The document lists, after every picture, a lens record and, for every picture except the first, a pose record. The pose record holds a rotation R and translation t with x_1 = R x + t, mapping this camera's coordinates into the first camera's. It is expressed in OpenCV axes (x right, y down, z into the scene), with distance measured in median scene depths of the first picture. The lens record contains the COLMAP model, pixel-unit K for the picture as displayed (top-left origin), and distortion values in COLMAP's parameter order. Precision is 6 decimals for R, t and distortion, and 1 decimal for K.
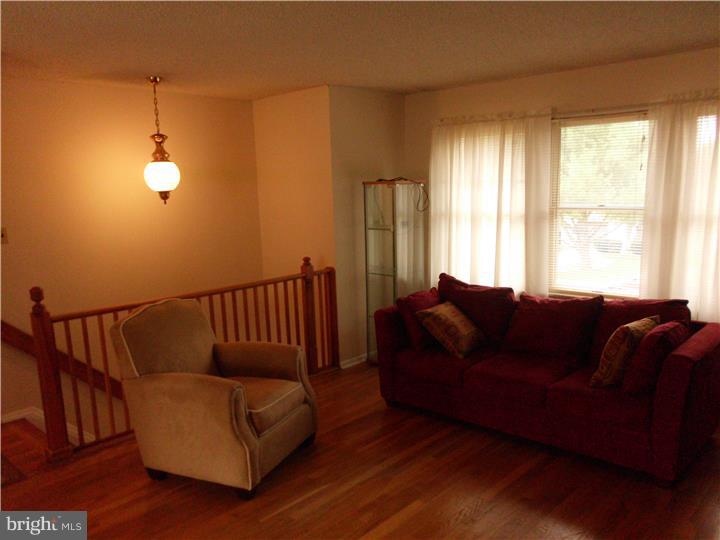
lens RADIAL K [[594.2, 0, 360.0], [0, 594.2, 270.0], [0, 0, 1]] dist [-0.004907, -0.000698]
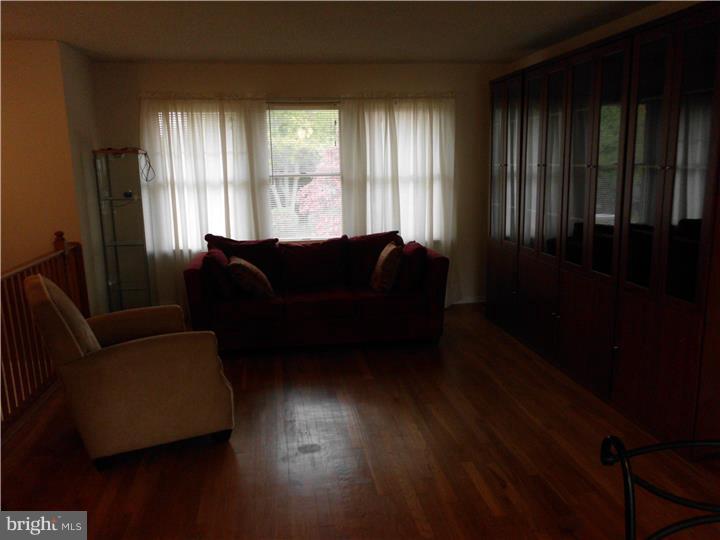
lens RADIAL K [[594.2, 0, 360.0], [0, 594.2, 270.0], [0, 0, 1]] dist [-0.004907, -0.000698]
pose [[0.612527, -0.119144, 0.781419, -0.547583], [0.120860, 0.991068, 0.056371, 0.042320], [-0.781156, 0.059914, 0.621455, 0.104495]]
